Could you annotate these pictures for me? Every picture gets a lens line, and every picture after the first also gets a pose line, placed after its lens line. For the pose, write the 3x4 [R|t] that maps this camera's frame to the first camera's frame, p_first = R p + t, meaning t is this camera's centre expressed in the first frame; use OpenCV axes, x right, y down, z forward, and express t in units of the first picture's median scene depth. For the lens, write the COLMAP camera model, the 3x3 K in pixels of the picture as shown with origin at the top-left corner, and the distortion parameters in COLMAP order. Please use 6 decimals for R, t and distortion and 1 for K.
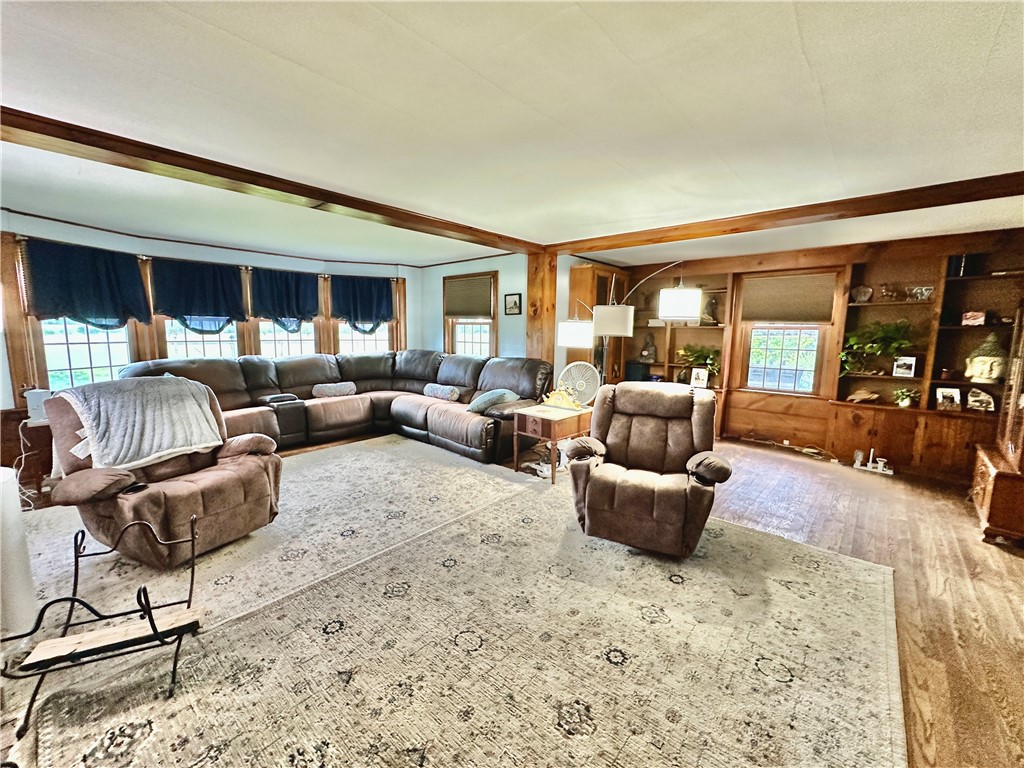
lens RADIAL K [[410.2, 0, 512.0], [0, 410.2, 384.0], [0, 0, 1]] dist [-0.001766, -0.000018]
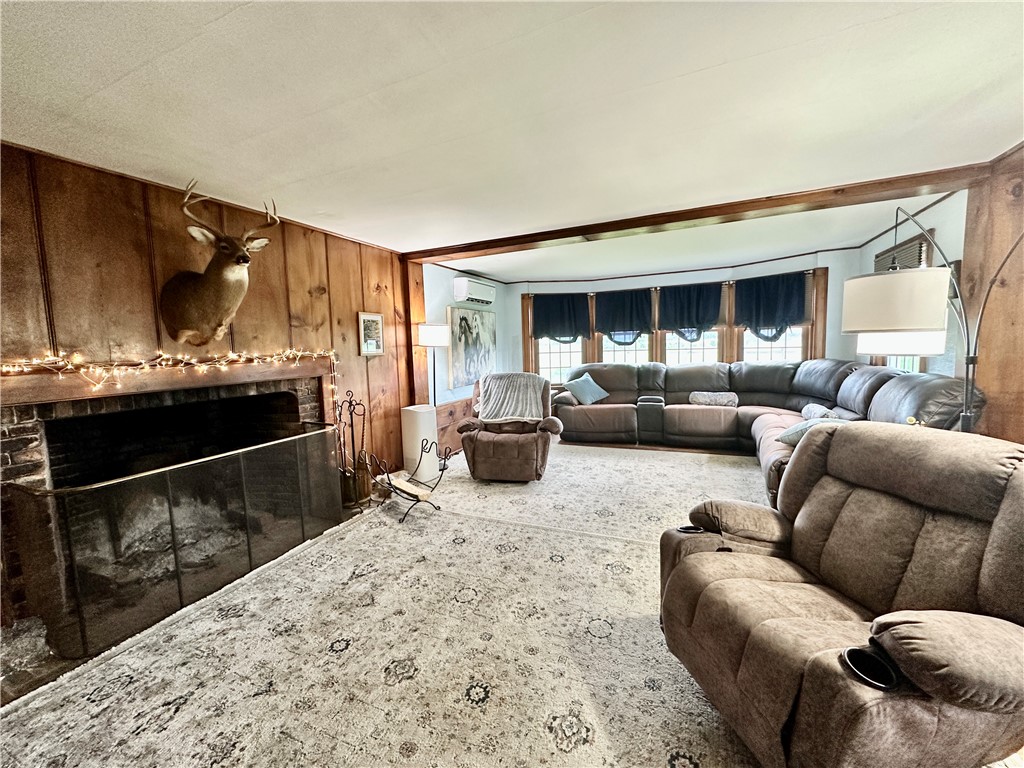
lens RADIAL K [[410.2, 0, 512.0], [0, 410.2, 384.0], [0, 0, 1]] dist [-0.001766, -0.000018]
pose [[0.299560, 0.067976, -0.951653, 0.694946], [-0.090269, 0.995003, 0.042657, -0.038585], [0.949797, 0.073126, 0.304200, 0.475179]]
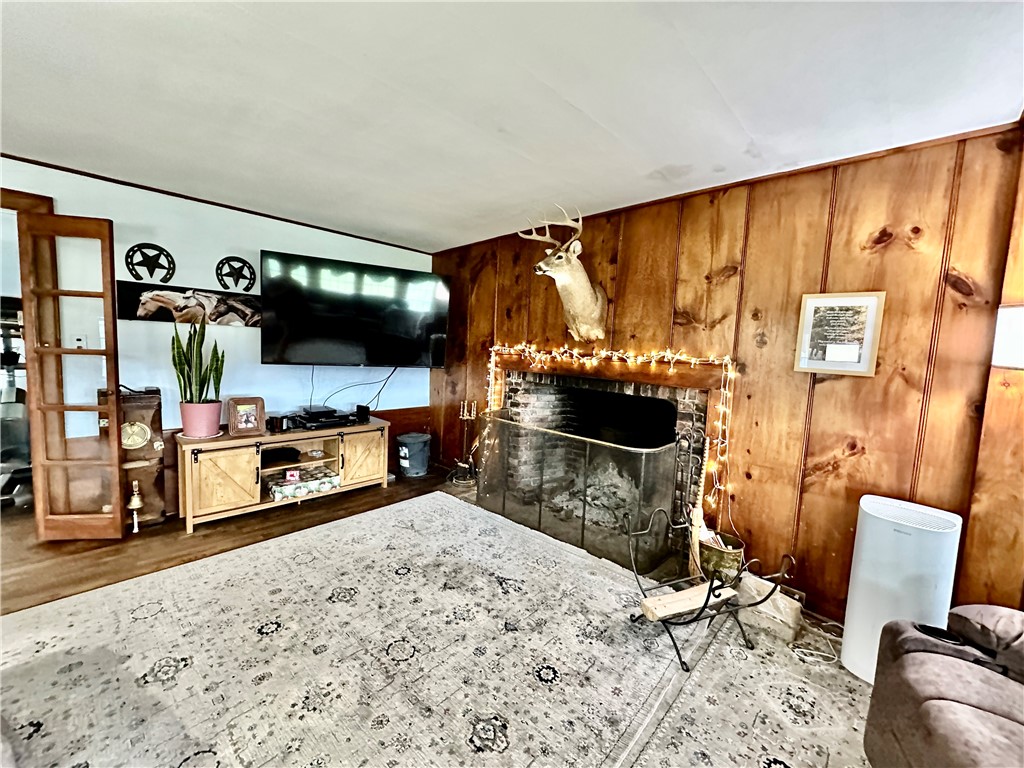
lens RADIAL K [[413.4, 0, 512.0], [0, 413.4, 384.0], [0, 0, 1]] dist [-0.001424, -0.000136]
pose [[-0.997675, -0.061998, 0.028311, -0.239029], [-0.054062, 0.972808, 0.225213, -0.153118], [-0.041504, 0.223159, -0.973898, 1.202757]]
